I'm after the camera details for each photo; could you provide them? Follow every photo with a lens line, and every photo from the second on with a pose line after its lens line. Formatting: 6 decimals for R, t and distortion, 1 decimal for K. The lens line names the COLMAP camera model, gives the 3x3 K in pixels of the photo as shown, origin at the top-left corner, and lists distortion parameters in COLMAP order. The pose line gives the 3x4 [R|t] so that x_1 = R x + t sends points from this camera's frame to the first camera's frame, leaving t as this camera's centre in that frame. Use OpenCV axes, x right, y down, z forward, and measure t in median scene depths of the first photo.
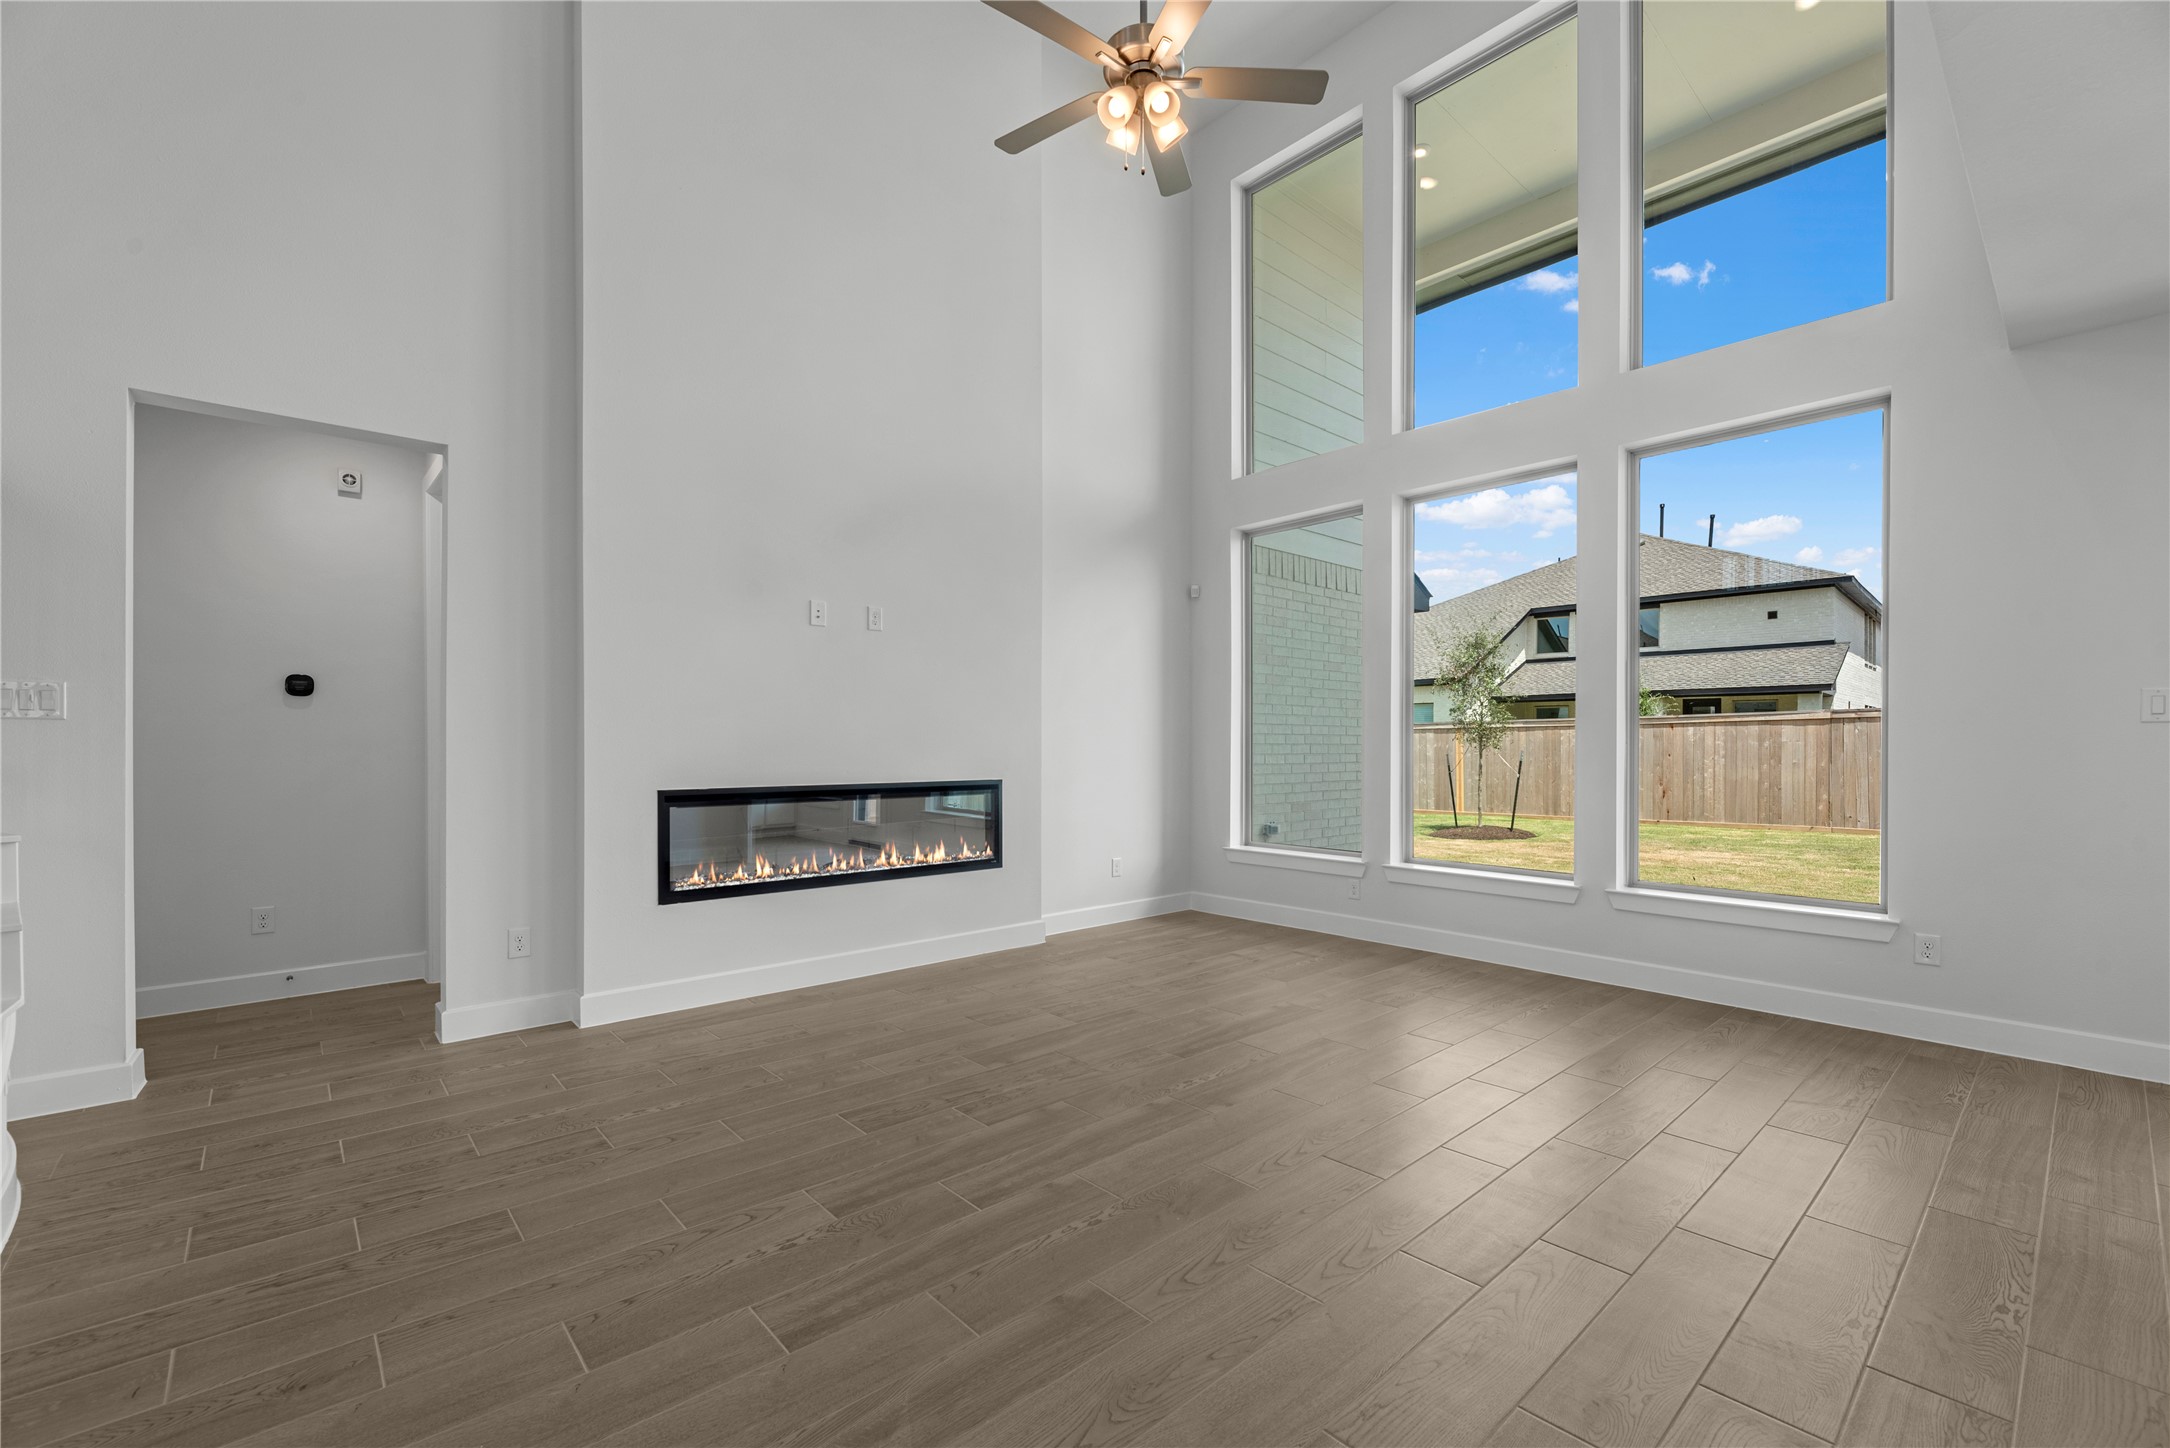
lens RADIAL K [[883.2, 0, 1076.0], [0, 883.2, 744.6], [0, 0, 1]] dist [0.000625, 0.000217]
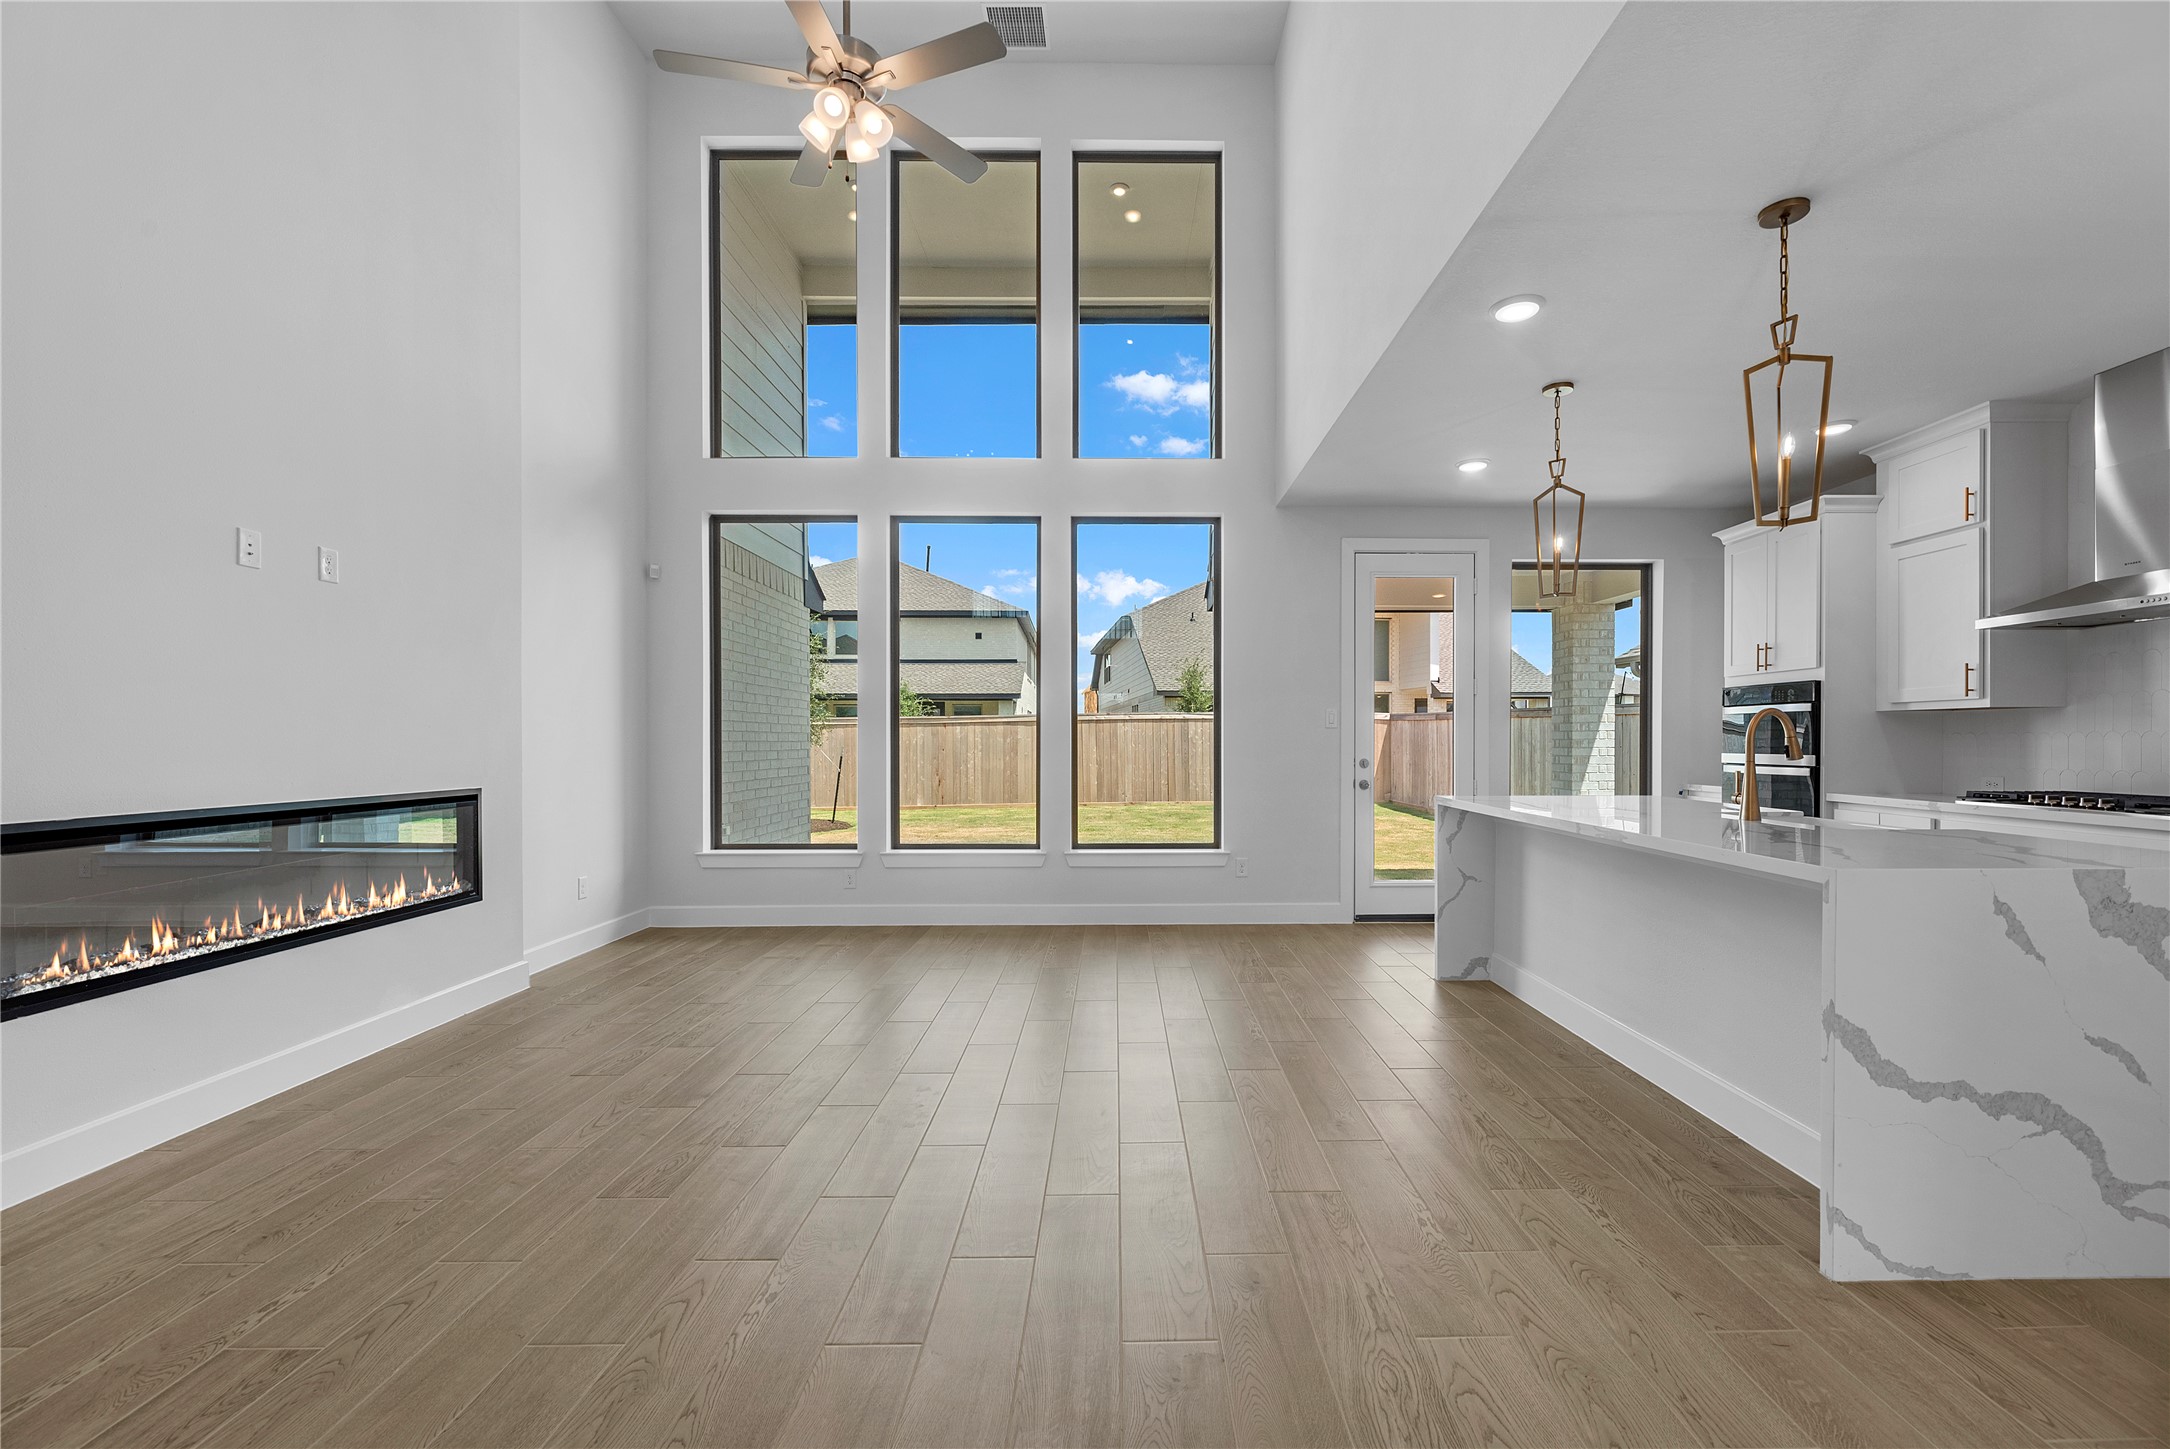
lens RADIAL K [[922.9, 0, 1104.6], [0, 922.9, 745.9], [0, 0, 1]] dist [-0.001616, -0.000056]
pose [[0.663487, -0.007398, 0.748152, -0.357036], [0.003906, 0.999972, 0.006424, -0.001515], [-0.748178, -0.001340, 0.663497, 0.050471]]
